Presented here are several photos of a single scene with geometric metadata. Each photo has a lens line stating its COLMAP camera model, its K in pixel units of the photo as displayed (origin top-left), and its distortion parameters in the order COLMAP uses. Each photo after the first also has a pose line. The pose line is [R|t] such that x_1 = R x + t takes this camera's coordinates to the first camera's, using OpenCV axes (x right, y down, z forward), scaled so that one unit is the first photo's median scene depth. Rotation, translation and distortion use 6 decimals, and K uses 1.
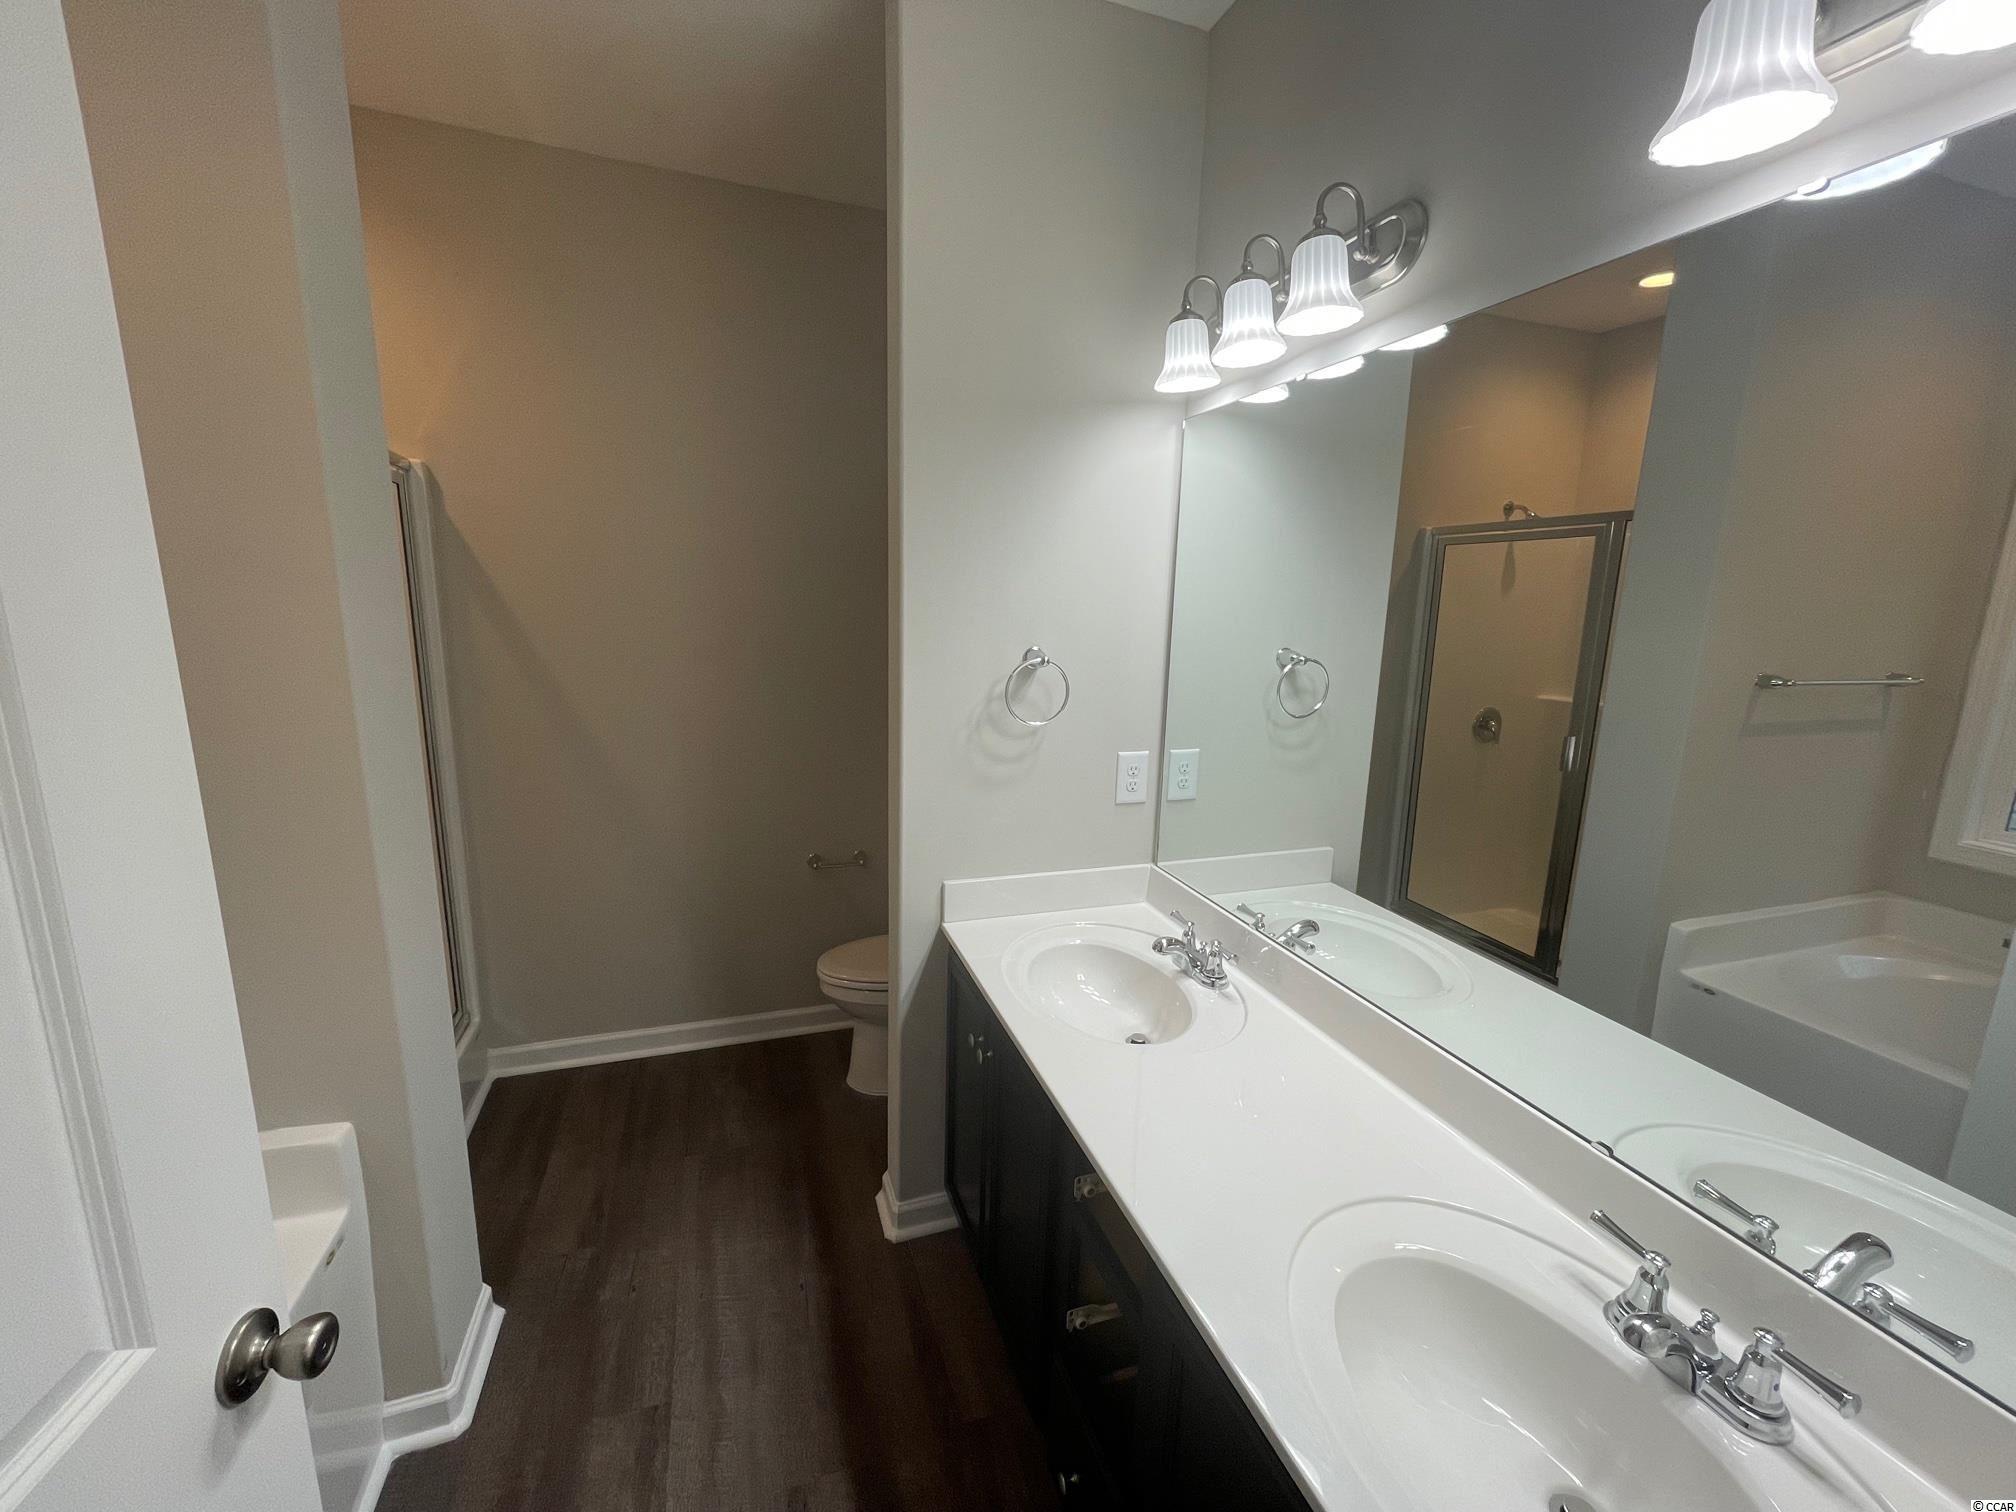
lens RADIAL K [[808.0, 0, 1006.1], [0, 808.0, 754.6], [0, 0, 1]] dist [0.001132, 0.000067]
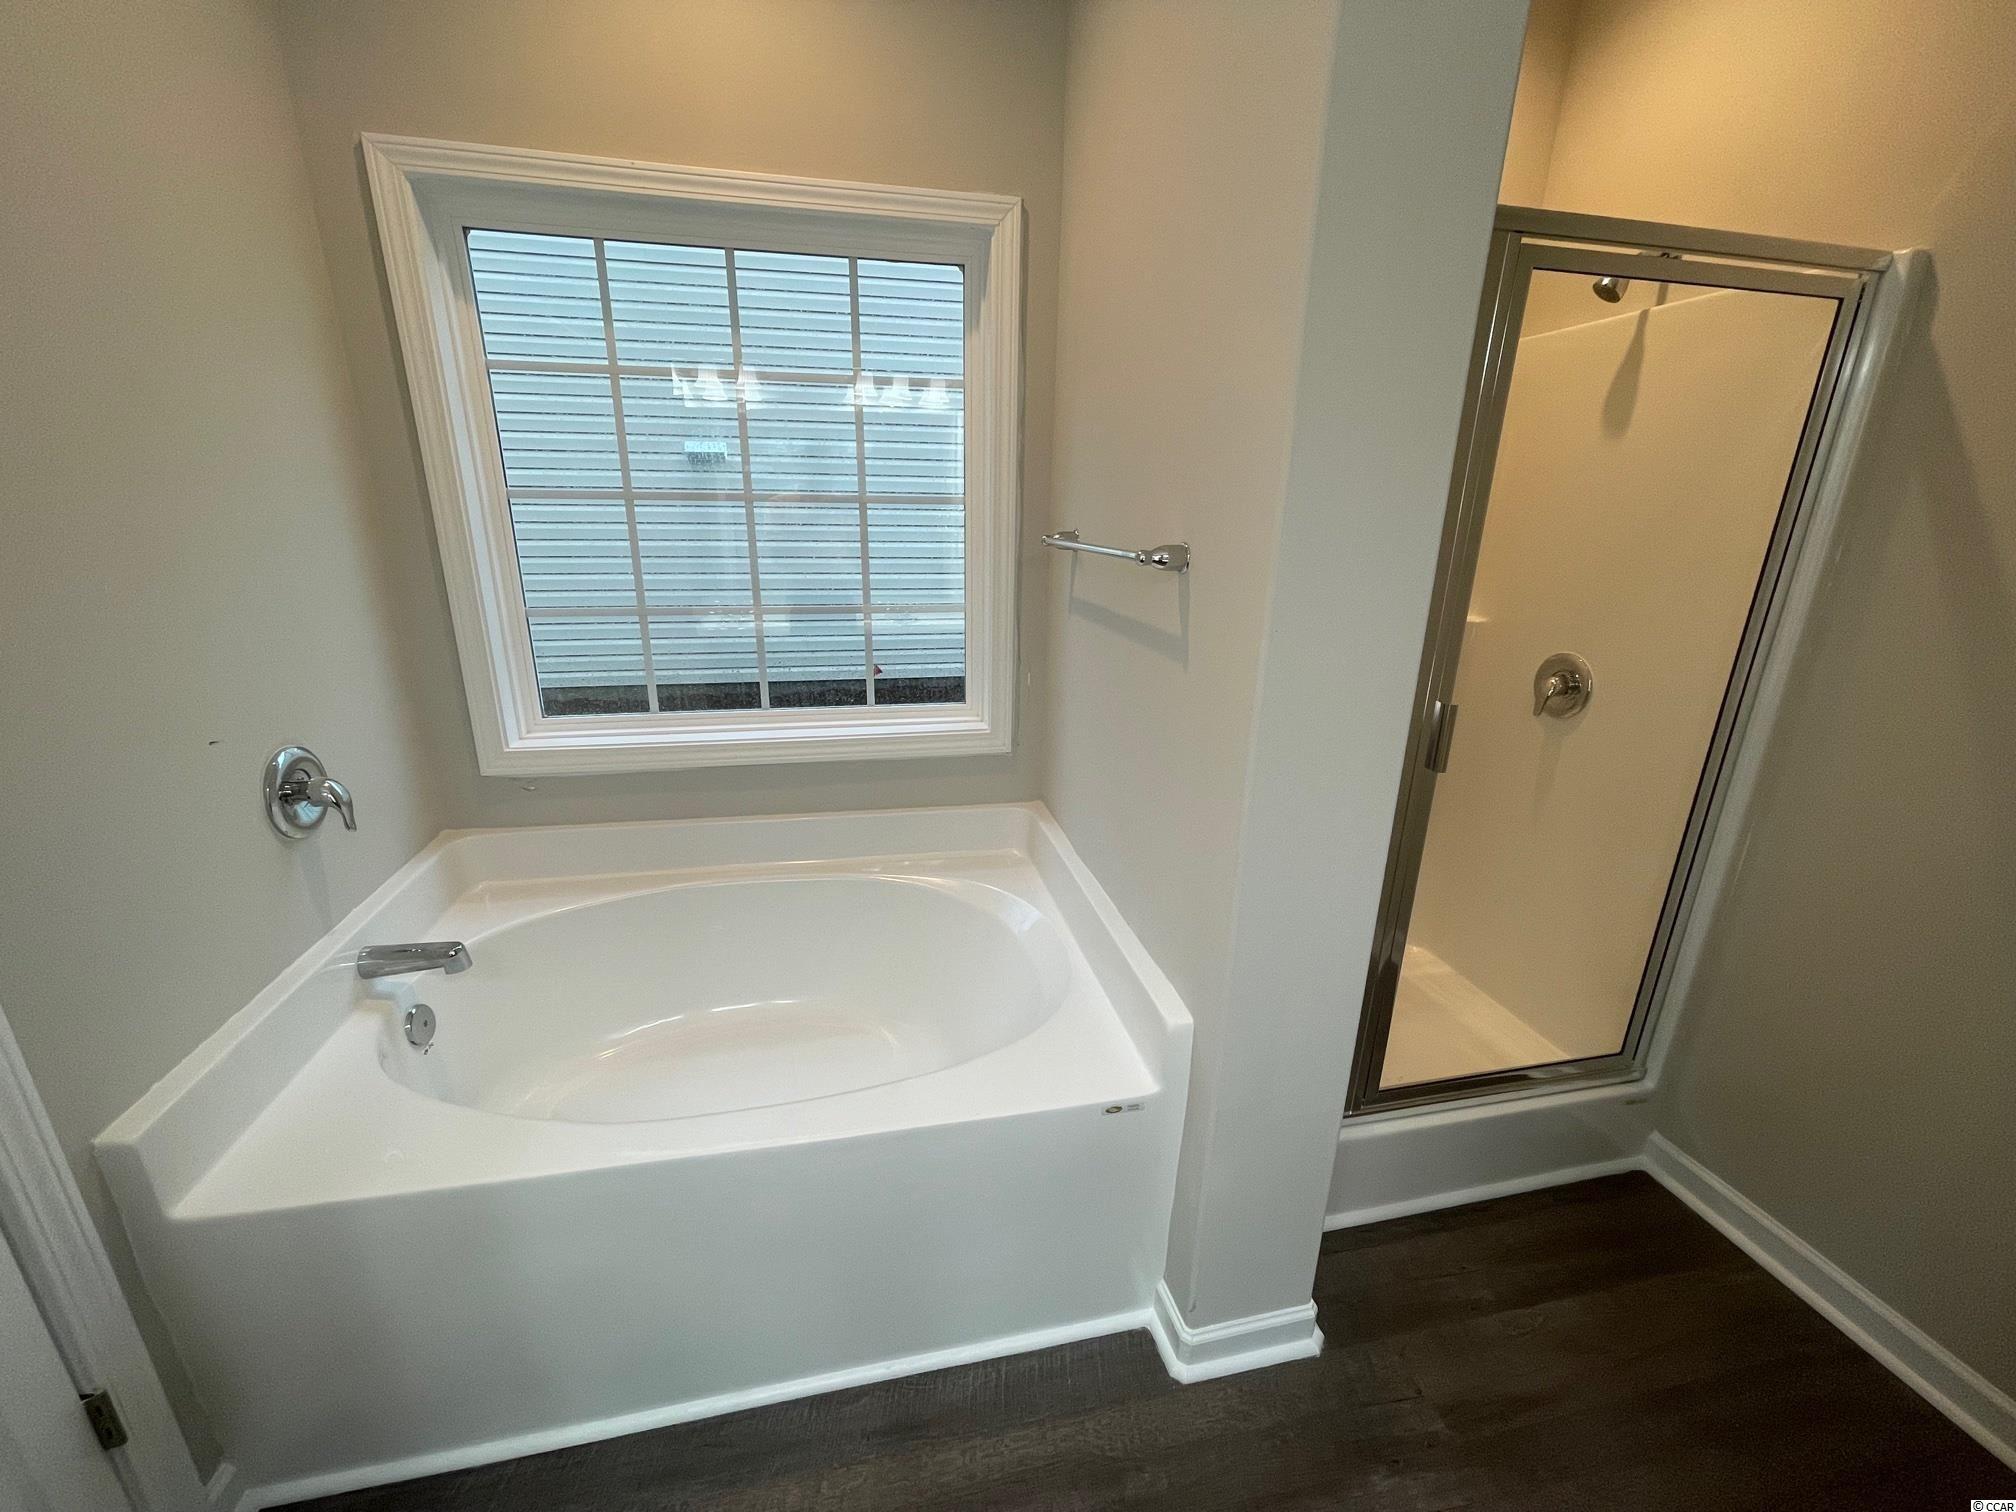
lens RADIAL K [[808.0, 0, 1008.5], [0, 808.0, 759.5], [0, 0, 1]] dist [0.001132, 0.000067]
pose [[-0.117560, 0.275405, -0.954113, 0.035856], [-0.204176, 0.933546, 0.294625, -0.052108], [0.971850, 0.229443, -0.053517, 0.496494]]
